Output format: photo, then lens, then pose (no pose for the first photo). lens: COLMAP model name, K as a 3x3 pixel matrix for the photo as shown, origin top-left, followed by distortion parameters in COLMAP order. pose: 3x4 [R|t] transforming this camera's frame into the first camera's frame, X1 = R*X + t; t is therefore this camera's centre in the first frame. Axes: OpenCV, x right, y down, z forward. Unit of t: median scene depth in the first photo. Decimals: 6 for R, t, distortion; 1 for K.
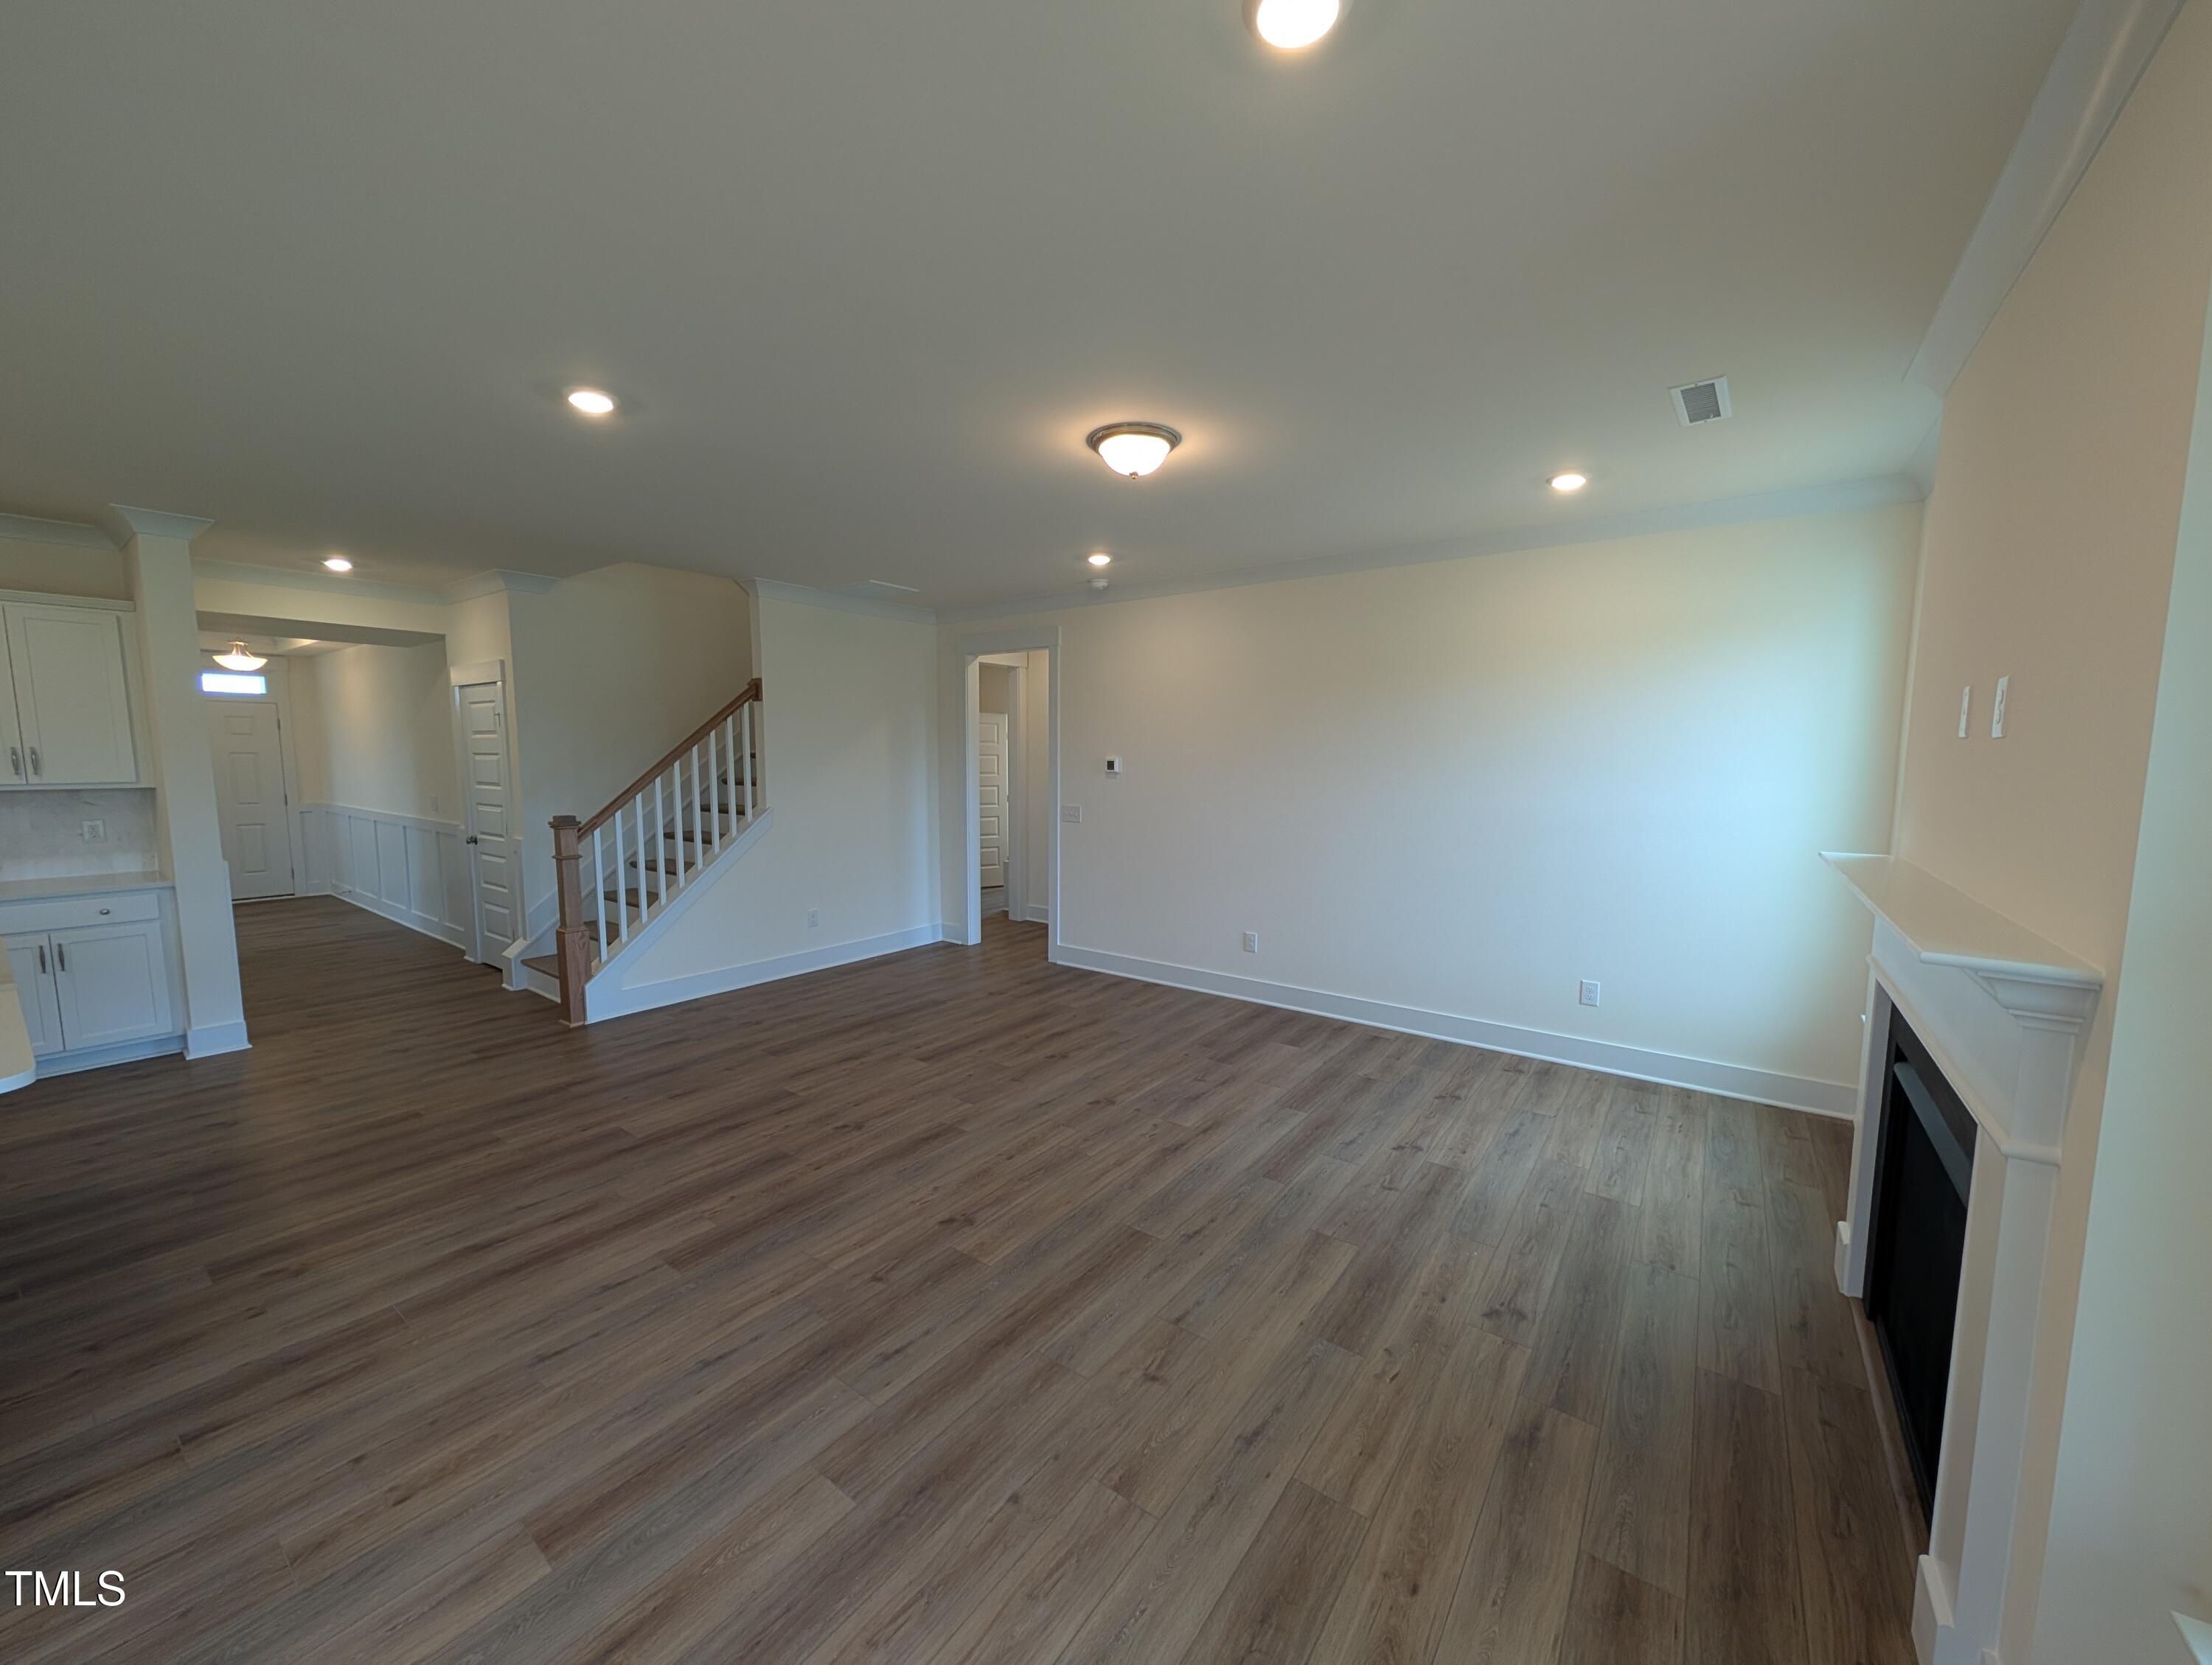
lens RADIAL K [[834.8, 0, 1103.3], [0, 834.8, 823.1], [0, 0, 1]] dist [0.000718, -0.000265]
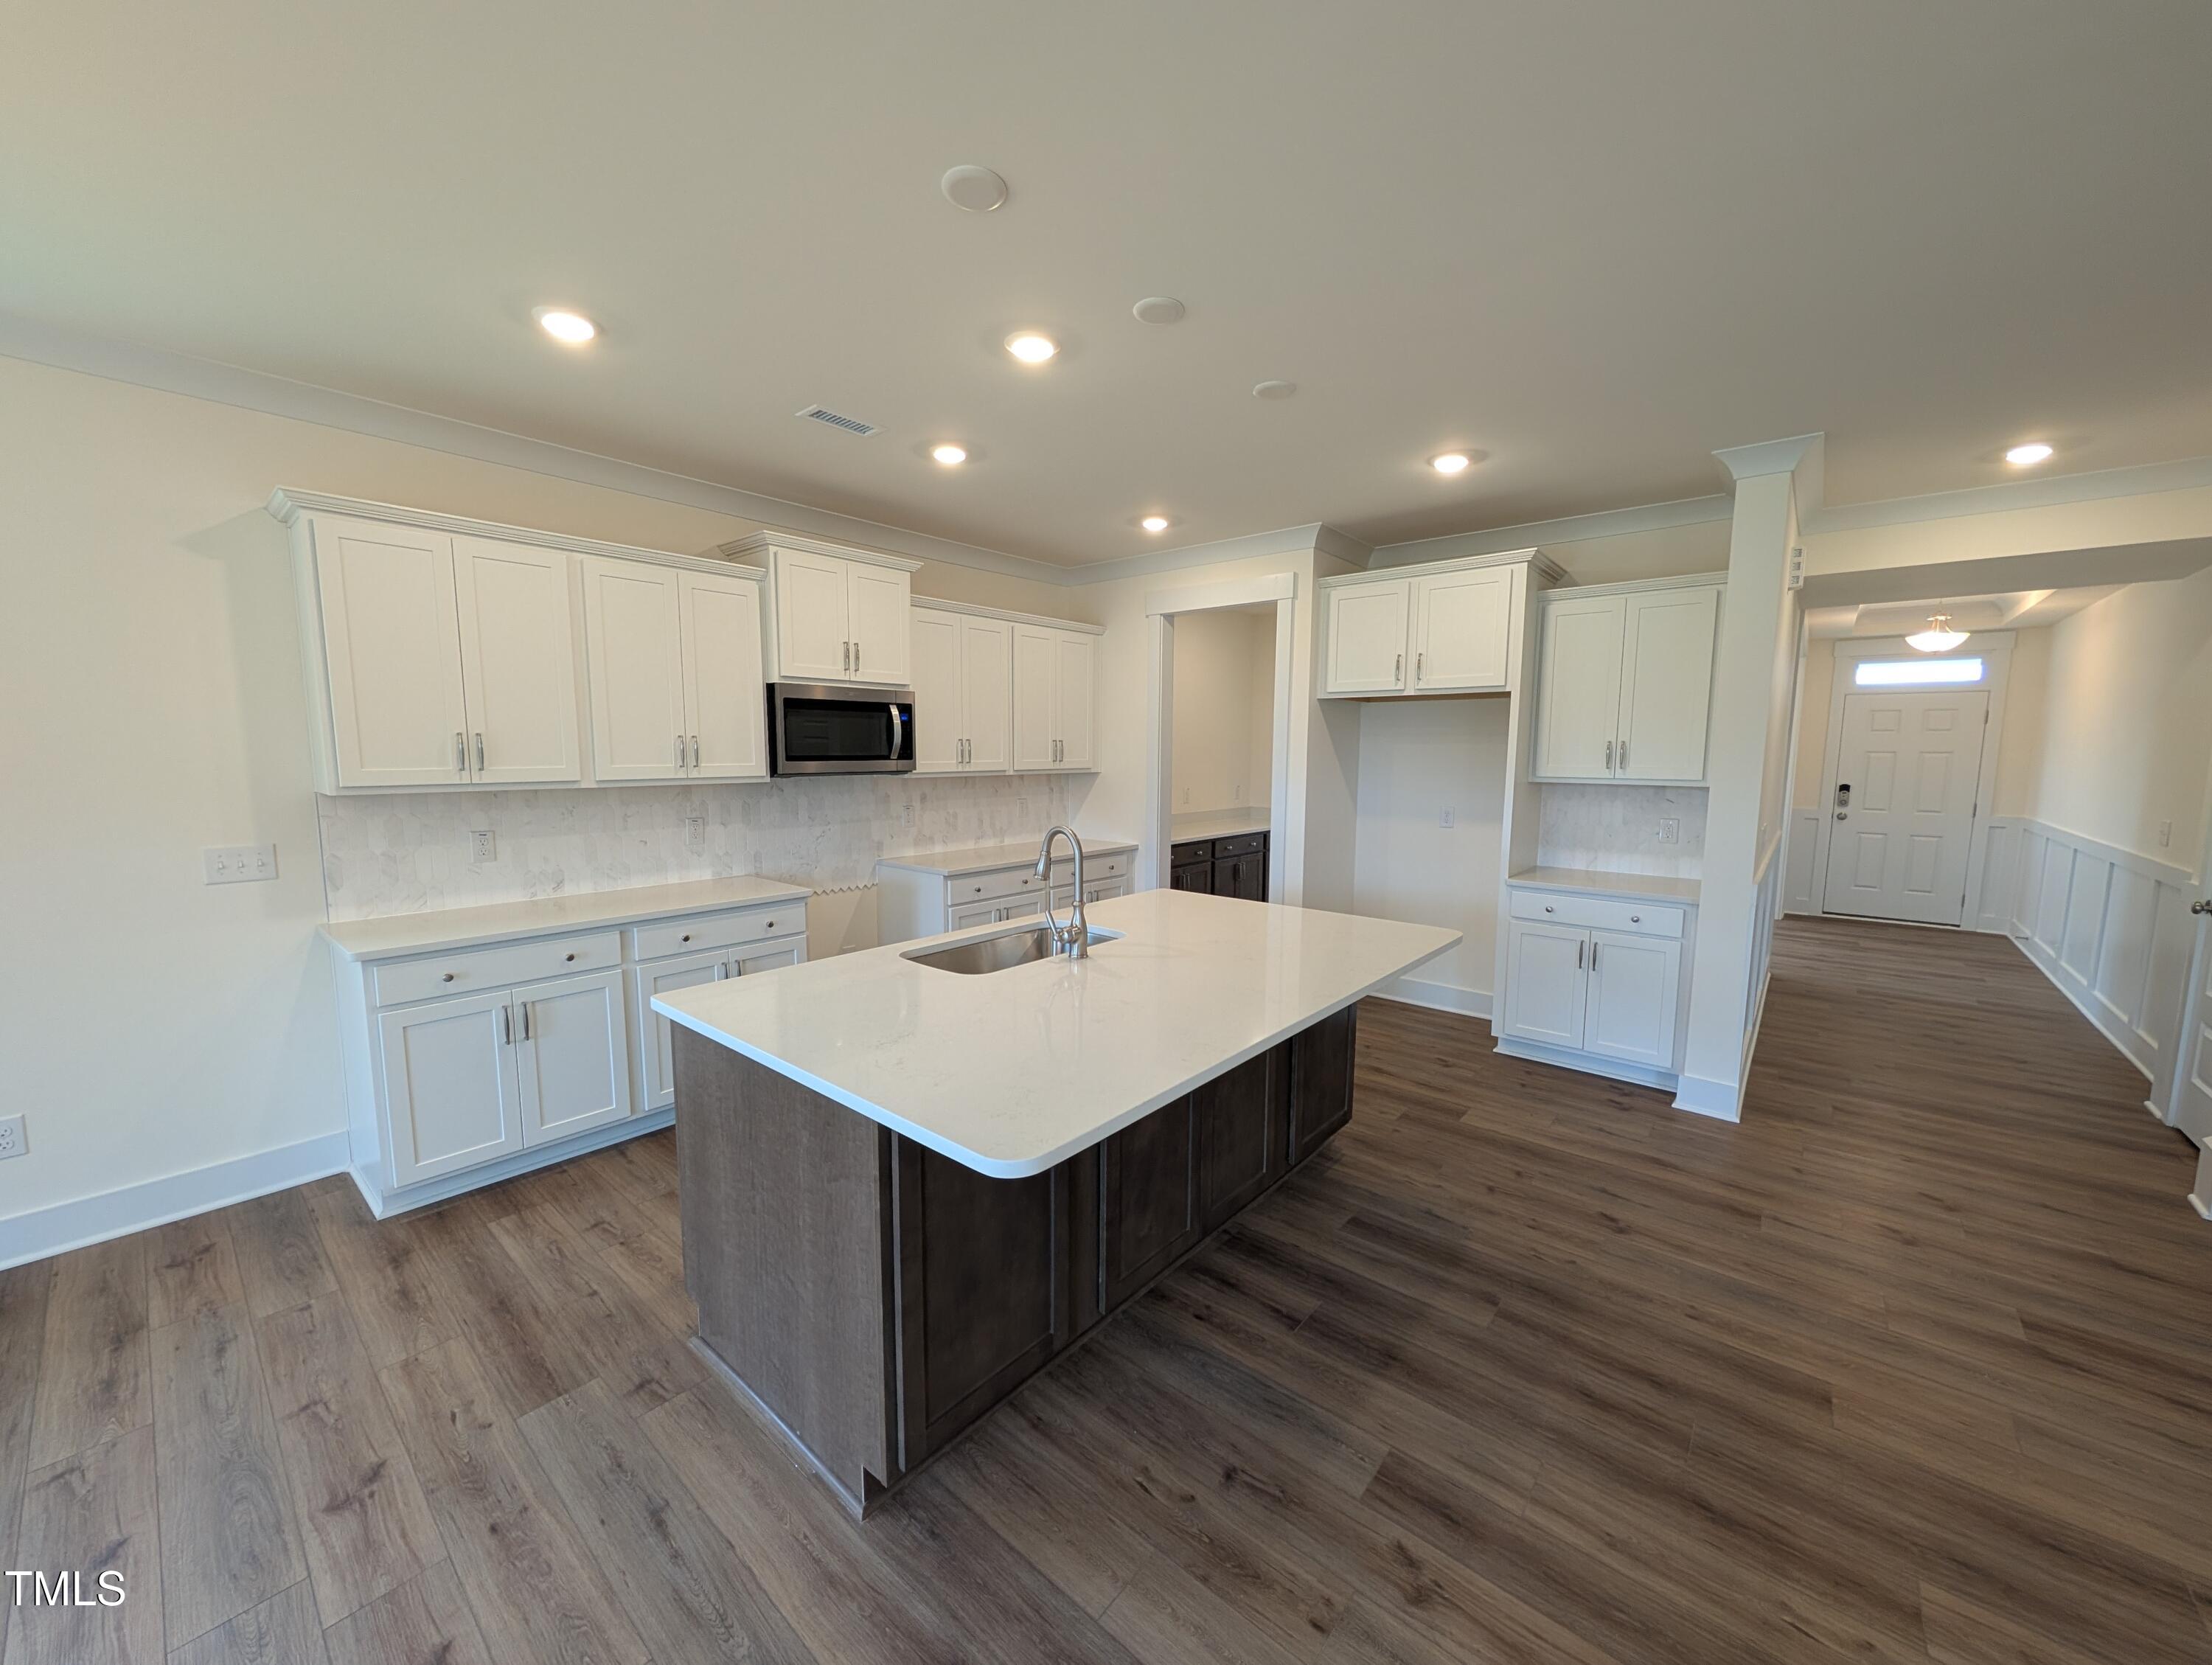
lens RADIAL K [[834.8, 0, 1093.8], [0, 834.8, 847.4], [0, 0, 1]] dist [0.000718, -0.000265]
pose [[-0.070156, 0.114068, -0.990993, -0.232461], [-0.088447, 0.988817, 0.120079, -0.028325], [0.993607, 0.096075, -0.059283, 0.425367]]
